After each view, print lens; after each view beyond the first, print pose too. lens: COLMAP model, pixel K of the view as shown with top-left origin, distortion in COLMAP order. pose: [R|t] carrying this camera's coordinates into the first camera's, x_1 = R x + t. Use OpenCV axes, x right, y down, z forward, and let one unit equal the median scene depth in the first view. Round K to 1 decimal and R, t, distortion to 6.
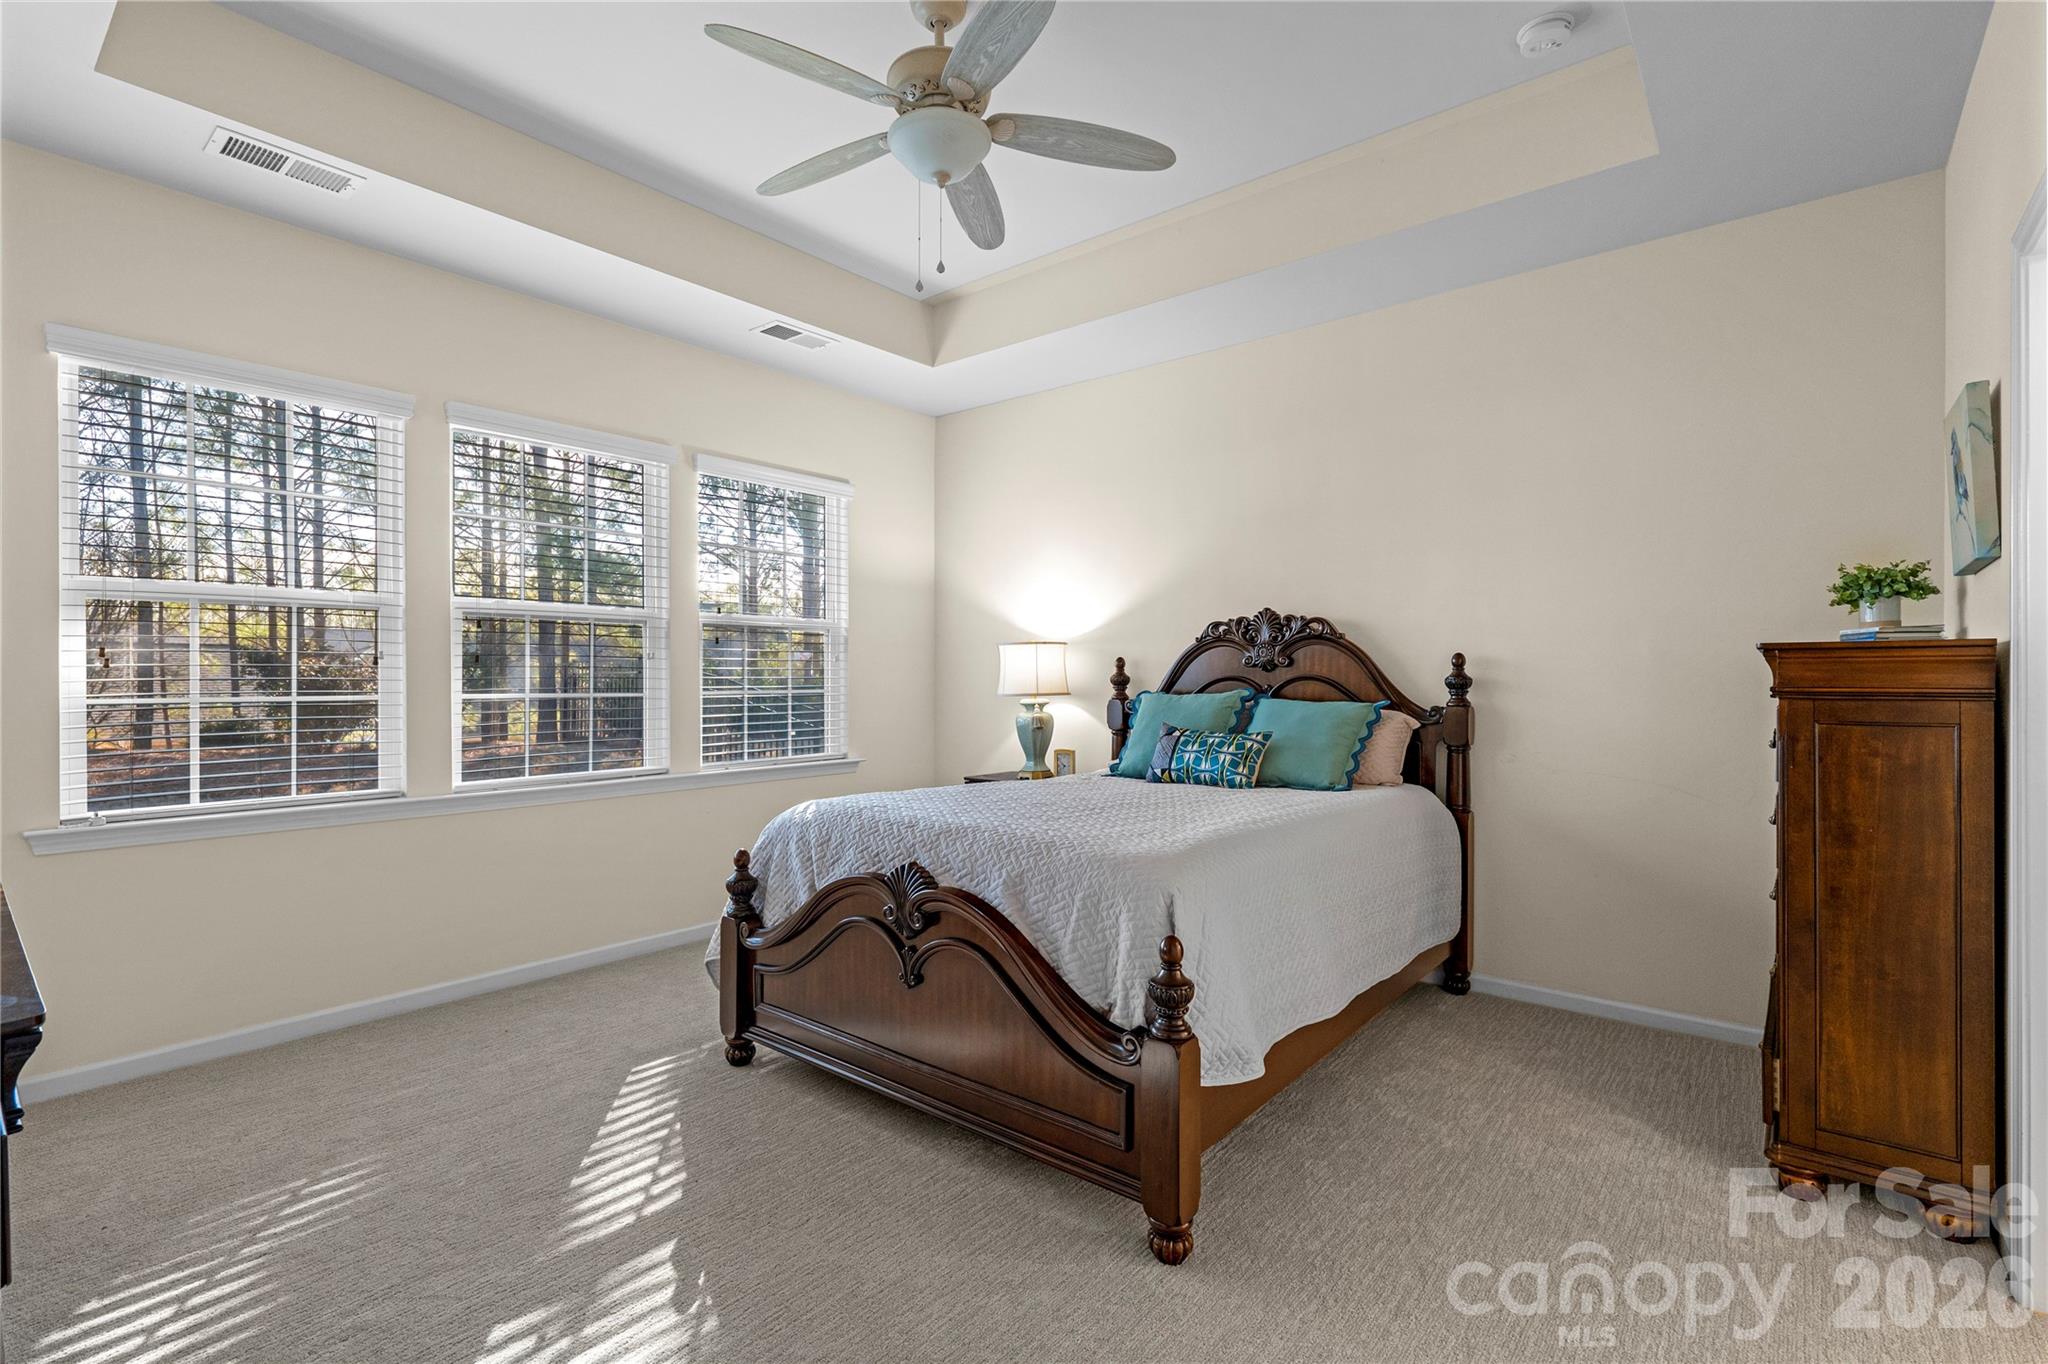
lens RADIAL K [[964.6, 0, 1017.6], [0, 964.6, 680.0], [0, 0, 1]] dist [0.006341, -0.000439]
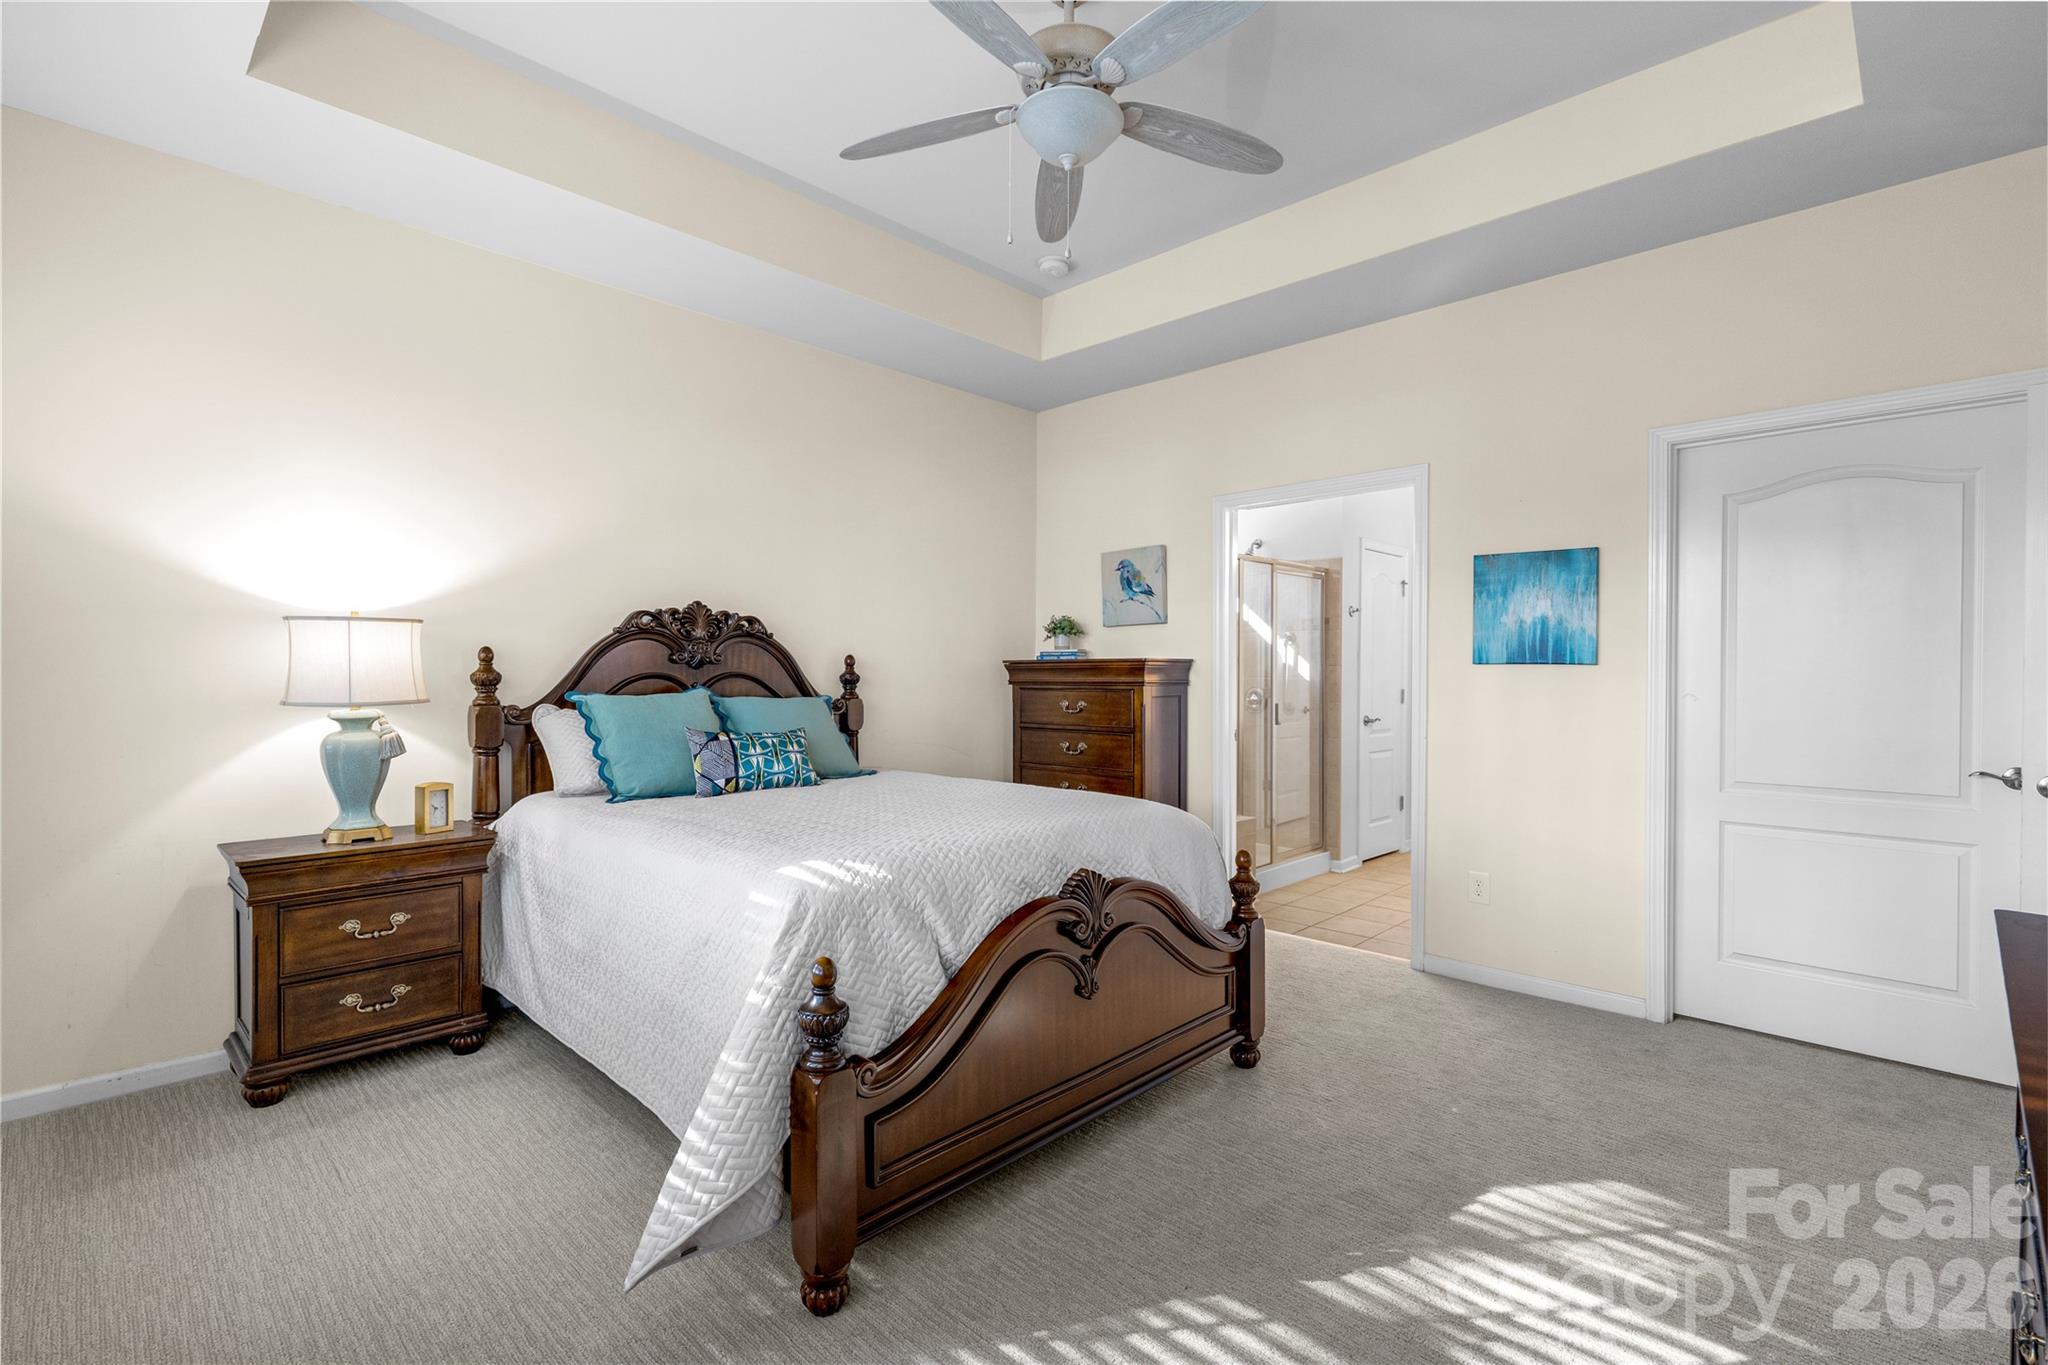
lens RADIAL K [[964.6, 0, 1019.4], [0, 964.6, 680.4], [0, 0, 1]] dist [0.006341, -0.000439]
pose [[0.065911, -0.007768, 0.997795, -0.718683], [0.000227, 0.999970, 0.007770, -0.004911], [-0.997825, -0.000285, 0.065911, 0.673144]]
